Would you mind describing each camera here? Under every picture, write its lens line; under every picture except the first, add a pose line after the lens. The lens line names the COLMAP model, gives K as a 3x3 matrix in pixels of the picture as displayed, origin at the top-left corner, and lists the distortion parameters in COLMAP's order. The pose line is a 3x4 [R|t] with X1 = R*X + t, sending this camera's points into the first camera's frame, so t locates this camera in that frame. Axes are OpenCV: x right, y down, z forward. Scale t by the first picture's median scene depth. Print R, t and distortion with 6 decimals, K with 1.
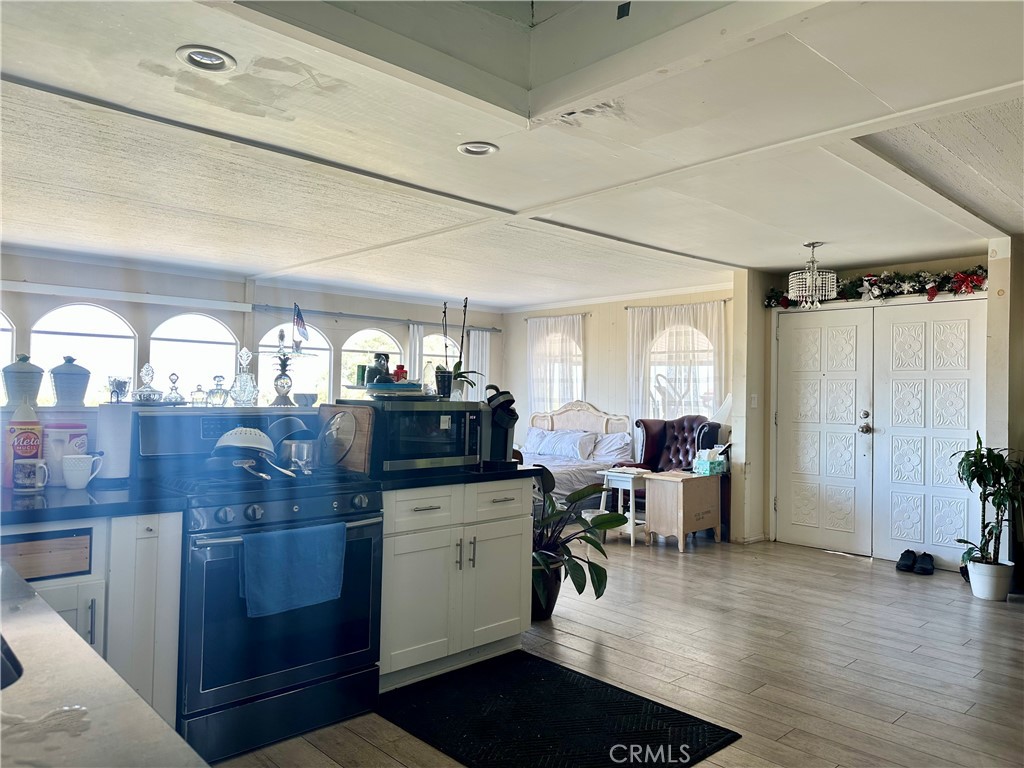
lens RADIAL K [[729.4, 0, 516.5], [0, 729.4, 377.1], [0, 0, 1]] dist [0.033274, -0.046958]
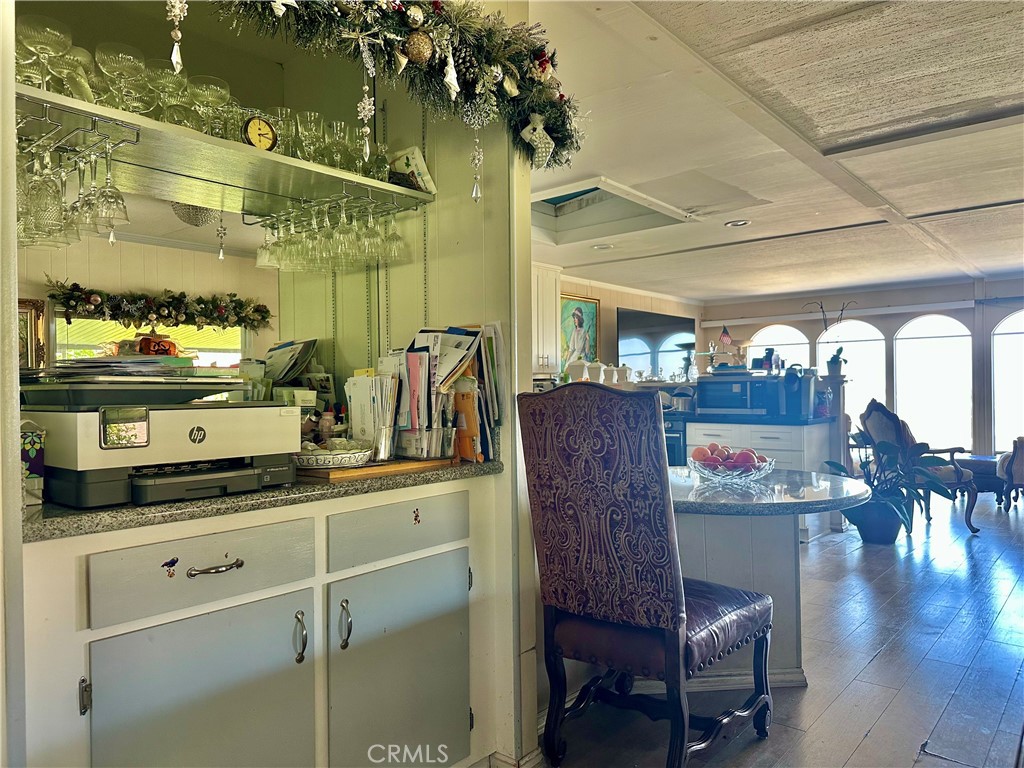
lens RADIAL K [[716.4, 0, 514.1], [0, 716.4, 387.3], [0, 0, 1]] dist [0.139244, -0.243068]
pose [[0.102721, -0.022006, -0.994467, 1.493782], [0.036519, 0.999165, -0.018338, 0.070633], [0.994040, -0.034433, 0.103439, 0.298889]]
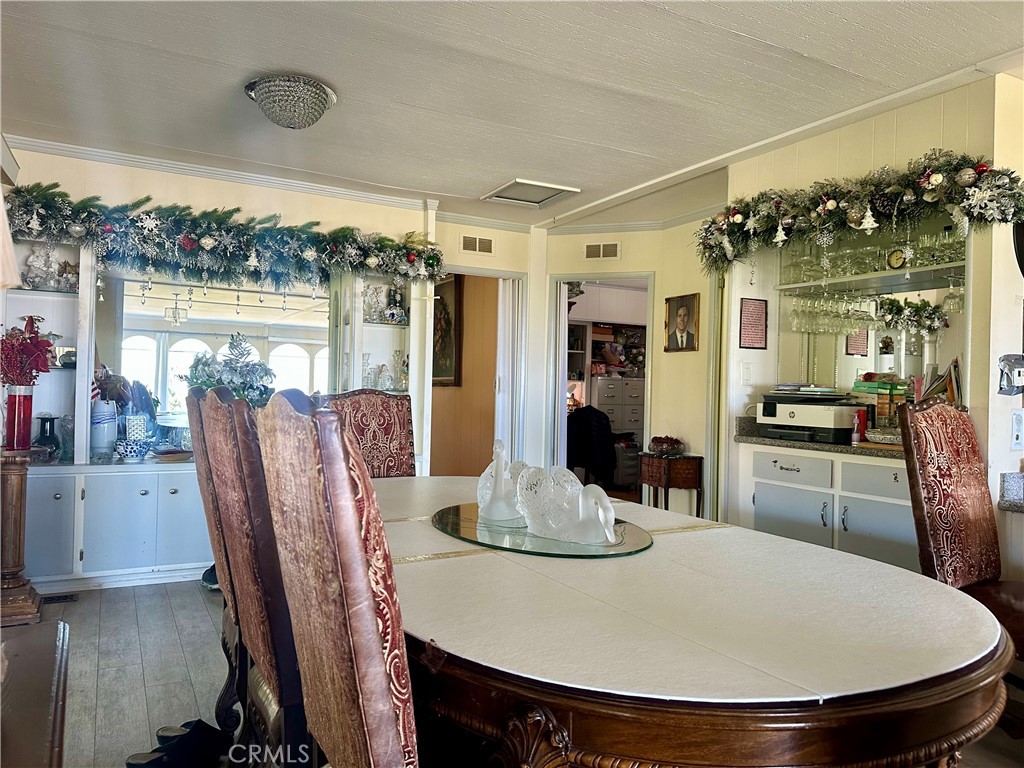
lens RADIAL K [[719.2, 0, 509.4], [0, 719.2, 383.0], [0, 0, 1]] dist [0.100143, -0.173211]
pose [[-0.966353, -0.042002, 0.253768, 1.174912], [-0.050894, 0.998295, -0.028577, 0.089353], [-0.252135, -0.040530, -0.966843, 1.302399]]
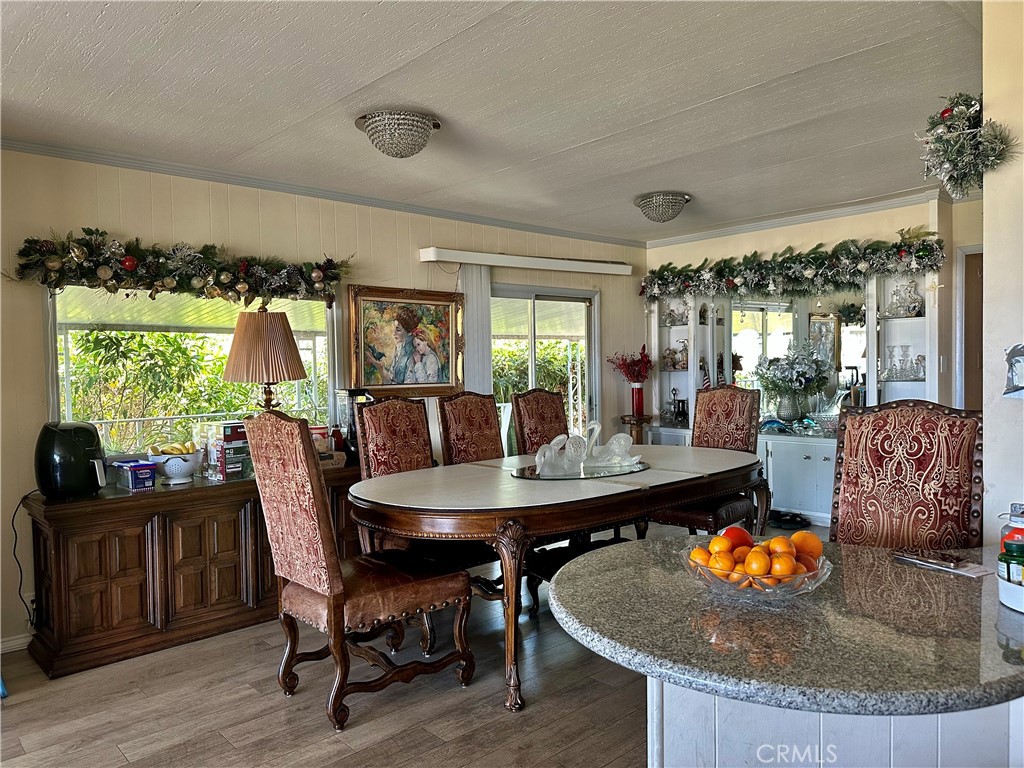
lens RADIAL K [[716.4, 0, 514.1], [0, 716.4, 387.3], [0, 0, 1]] dist [0.139244, -0.243068]
pose [[0.022786, -0.054514, 0.998253, 0.225816], [-0.002520, 0.998506, 0.054586, 0.009302], [-0.999737, -0.003759, 0.022615, 0.771012]]
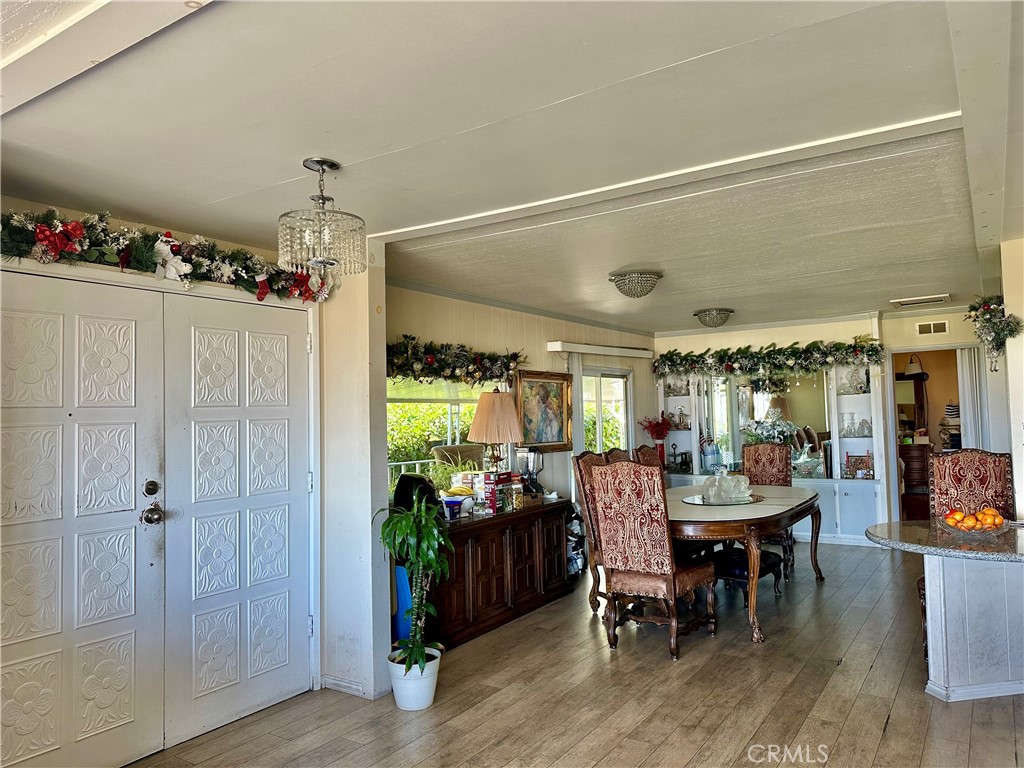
lens RADIAL K [[719.2, 0, 509.4], [0, 719.2, 383.0], [0, 0, 1]] dist [0.100143, -0.173211]
pose [[-0.214920, 0.028955, 0.976202, -0.190944], [-0.002551, 0.999540, -0.030209, -0.018774], [-0.976628, -0.008983, -0.214748, 1.515993]]
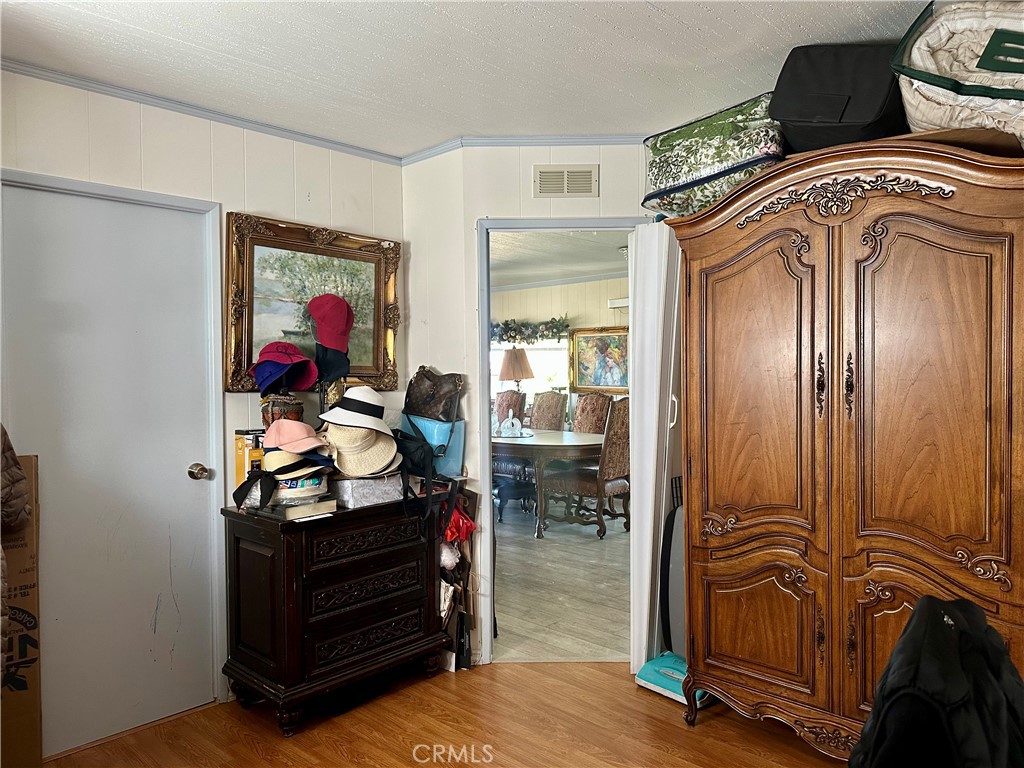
lens RADIAL K [[719.2, 0, 509.4], [0, 719.2, 383.0], [0, 0, 1]] dist [0.100143, -0.173211]
pose [[0.998611, -0.031767, 0.042025, 1.258135], [0.029940, 0.998609, 0.043391, -0.037482], [-0.043345, -0.042072, 0.998174, -1.304389]]
